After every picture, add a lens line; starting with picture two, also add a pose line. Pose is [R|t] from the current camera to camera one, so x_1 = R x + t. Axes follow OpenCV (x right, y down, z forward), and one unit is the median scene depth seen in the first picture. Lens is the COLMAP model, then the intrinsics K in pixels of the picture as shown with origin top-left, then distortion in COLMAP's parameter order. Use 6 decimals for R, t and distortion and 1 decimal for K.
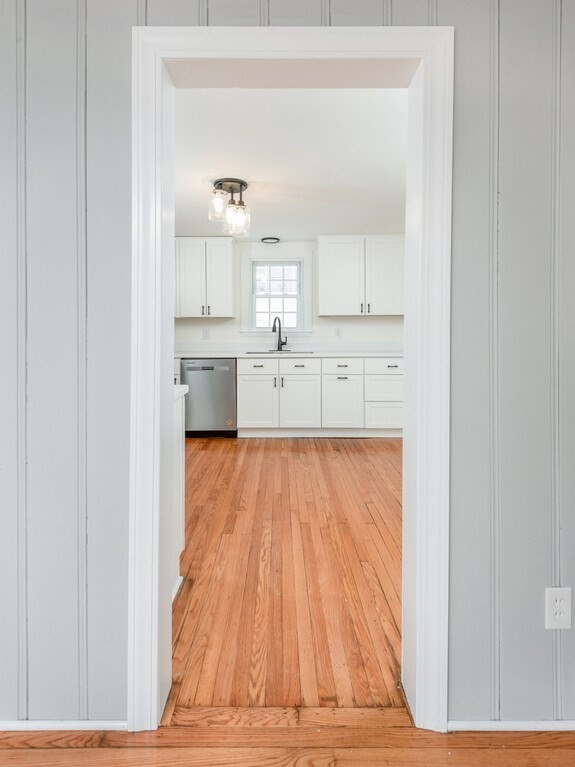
lens RADIAL K [[397.4, 0, 288.9], [0, 397.4, 322.6], [0, 0, 1]] dist [0.002026, 0.000315]
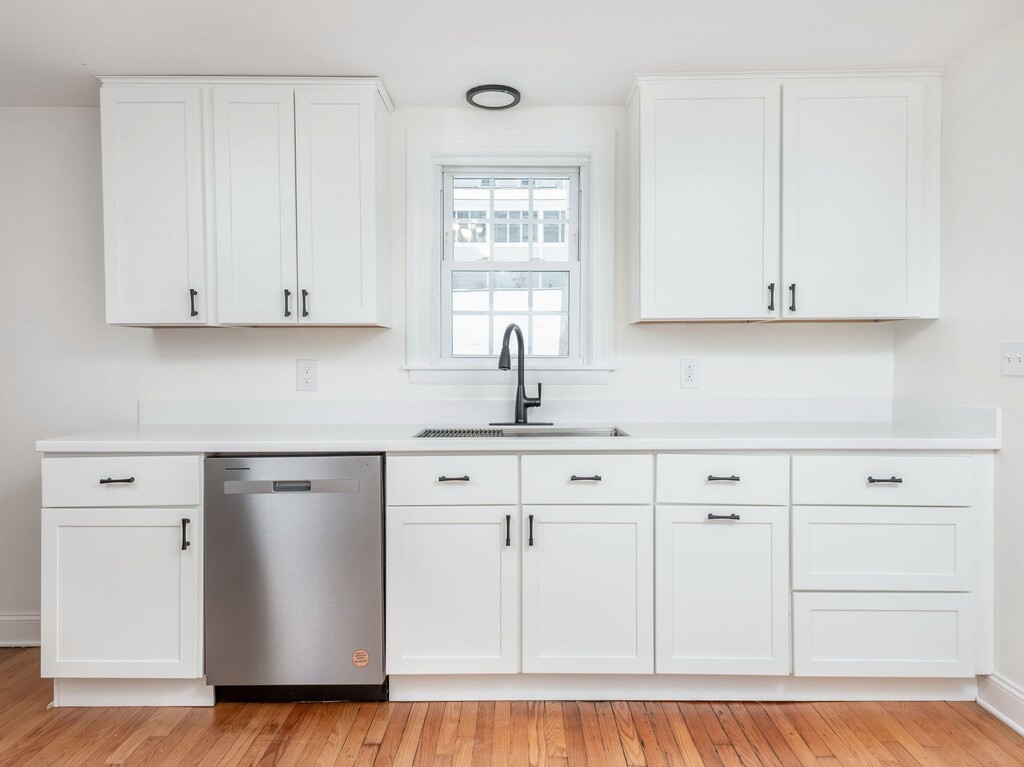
lens RADIAL K [[709.8, 0, 514.0], [0, 709.8, 357.6], [0, 0, 1]] dist [0.000157, 0.001016]
pose [[0.999720, 0.000698, -0.023673, -0.016124], [-0.000455, 0.999947, 0.010280, 0.008137], [0.023679, -0.010266, 0.999667, 0.432890]]
